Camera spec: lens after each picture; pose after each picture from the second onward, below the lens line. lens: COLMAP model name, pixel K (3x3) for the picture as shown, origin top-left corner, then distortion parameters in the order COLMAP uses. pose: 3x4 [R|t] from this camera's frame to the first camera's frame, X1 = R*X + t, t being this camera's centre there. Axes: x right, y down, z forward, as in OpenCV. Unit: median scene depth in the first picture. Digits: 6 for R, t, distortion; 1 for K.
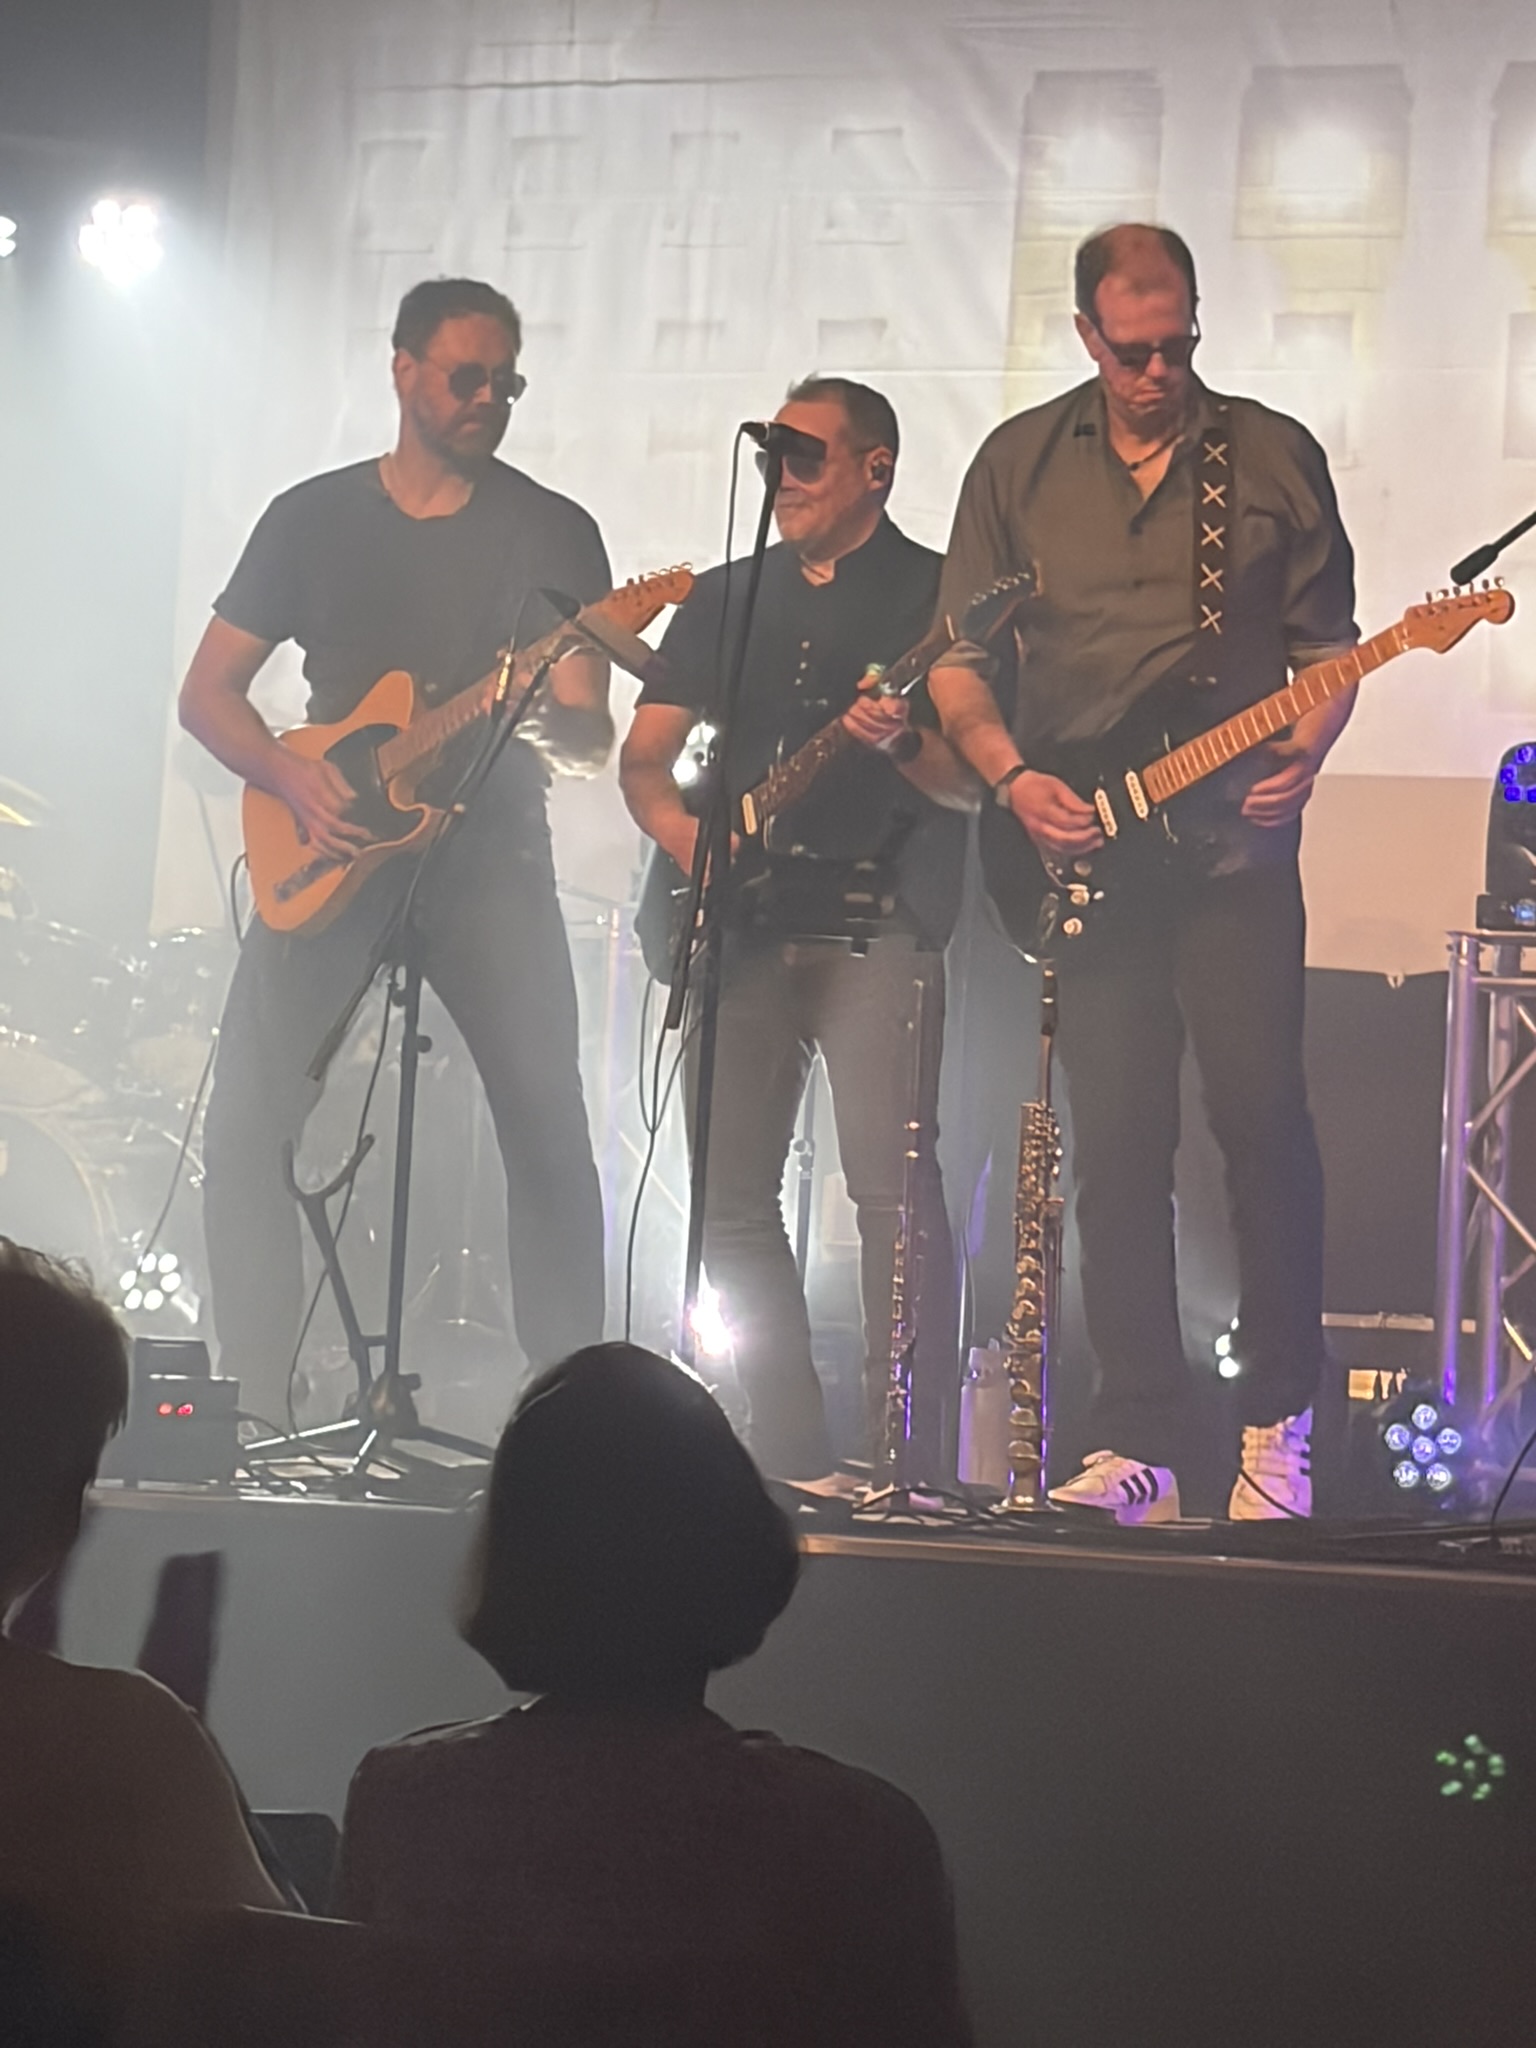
lens RADIAL K [[6984.0, 0, 768.0], [0, 6984.0, 1024.0], [0, 0, 1]] dist [0.466990, 0.619390]
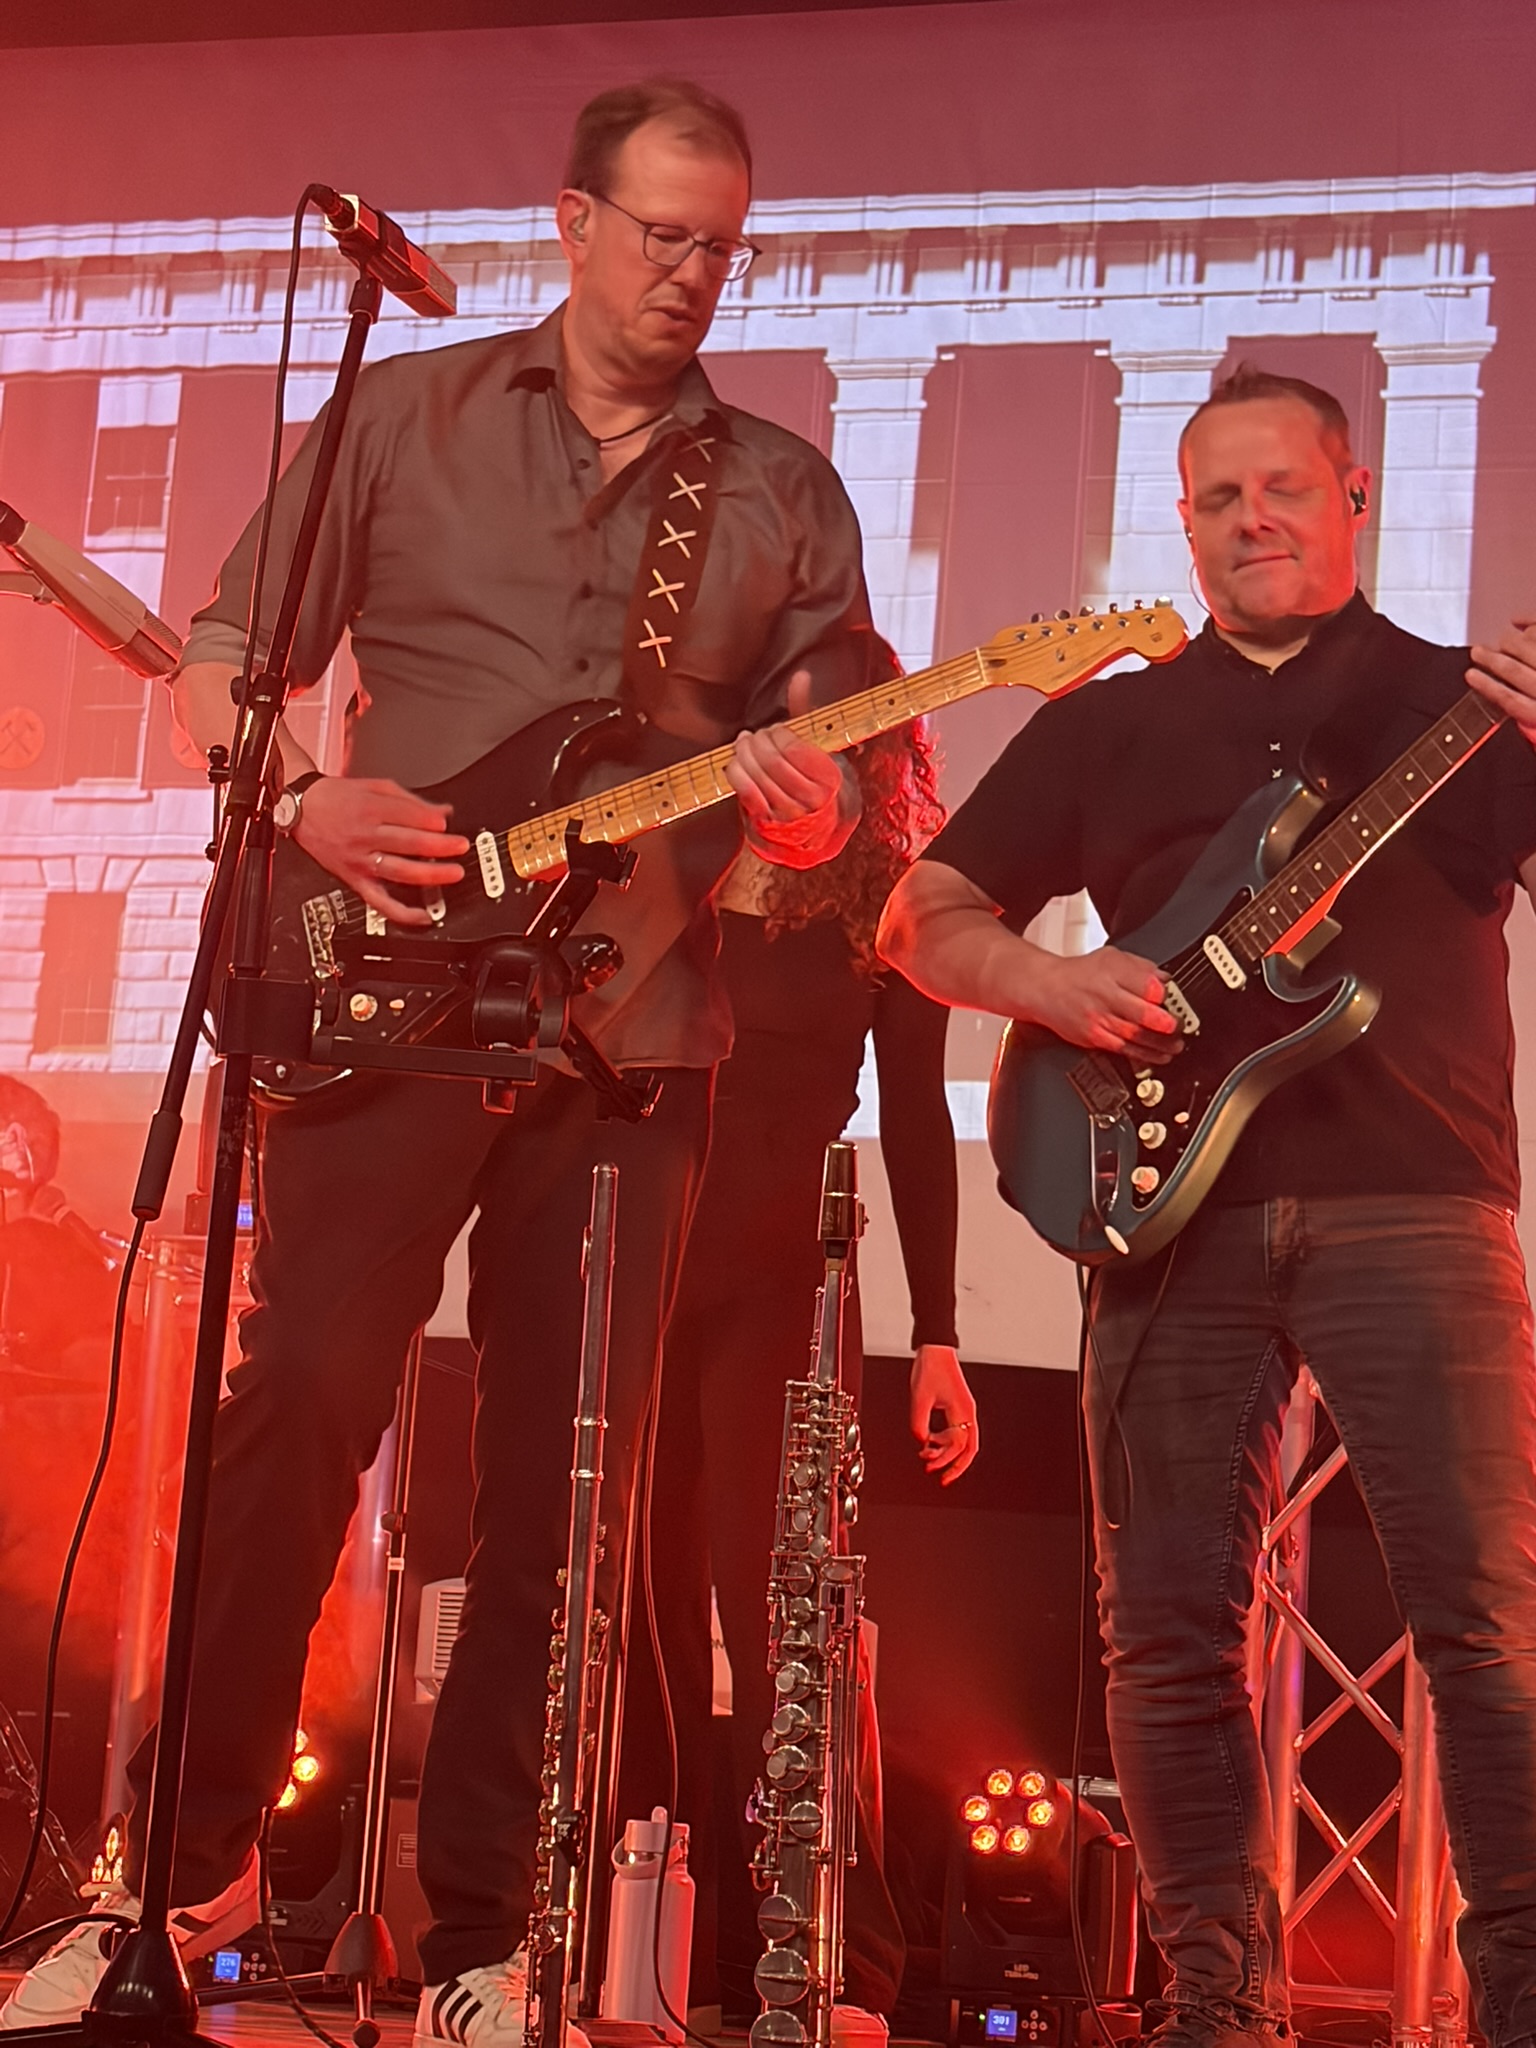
lens RADIAL K [[4972.7, 0, 779.2], [0, 4972.7, 1011.4], [0, 0, 1]] dist [0.213634, -0.563843]
pose [[0.996739, 0.025409, 0.076583, 0.003726], [-0.016805, 0.993682, -0.110969, 0.020005], [-0.078919, 0.109320, 0.990869, 0.468274]]
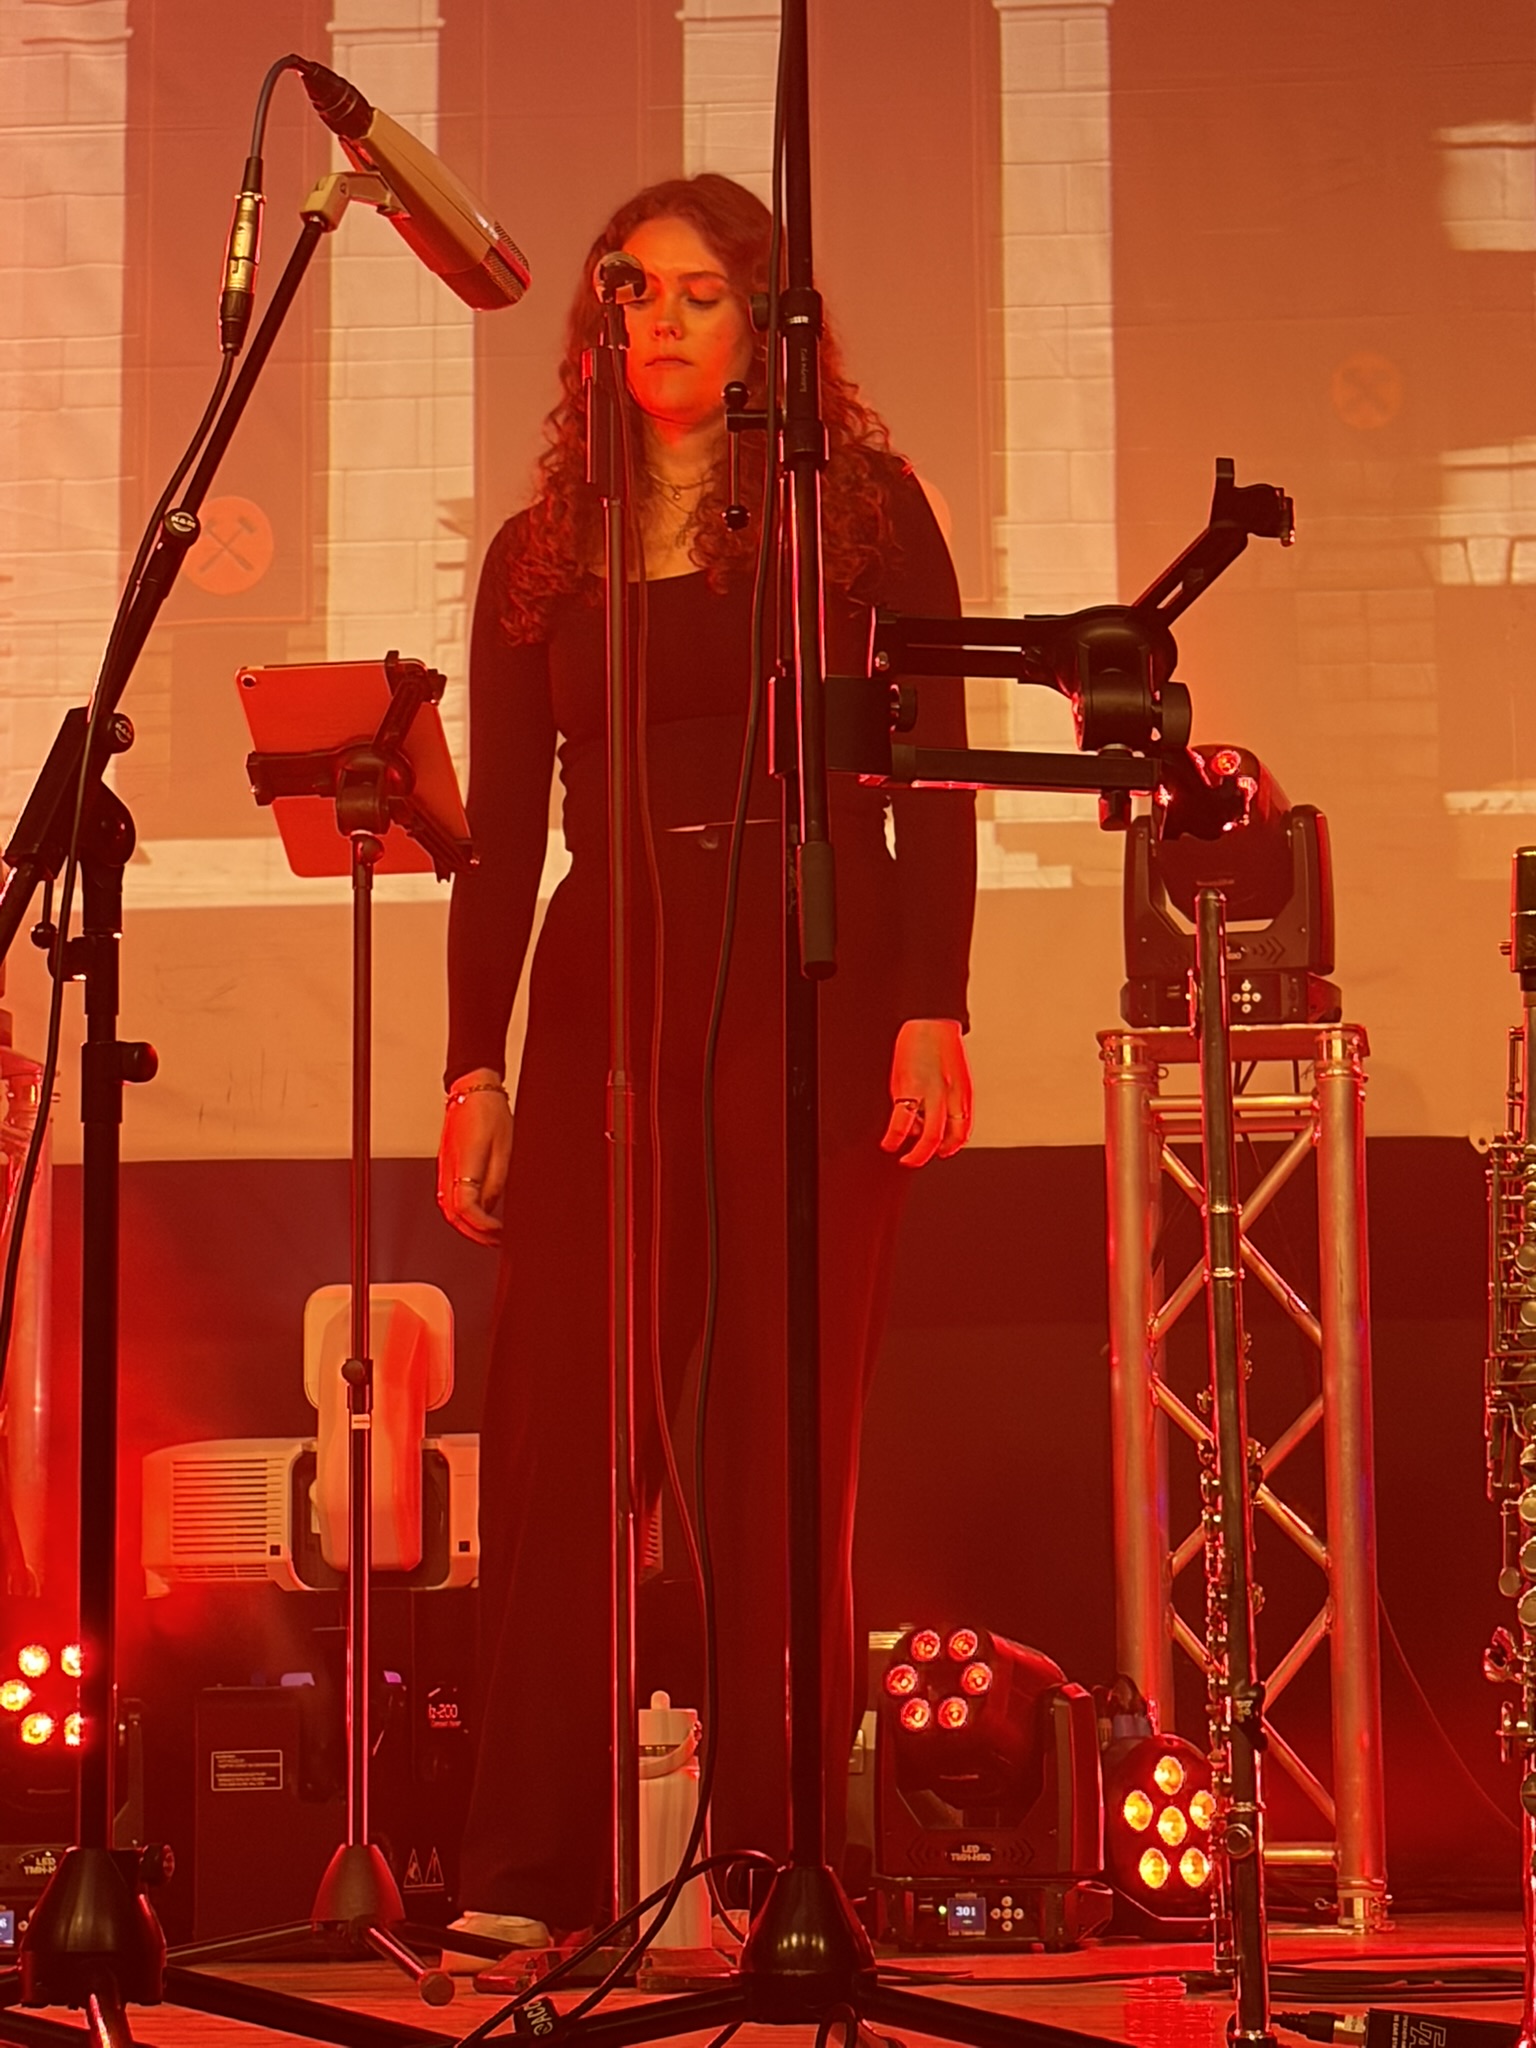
lens RADIAL K [[5660.2, 0, 798.1], [0, 5660.2, 1020.4], [0, 0, 1]] dist [0.178712, 0.265432]
pose [[0.957541, -0.027549, 0.286978, -0.085305], [0.047902, 0.996790, -0.064146, 0.019038], [-0.284290, 0.075169, 0.955787, 0.511188]]
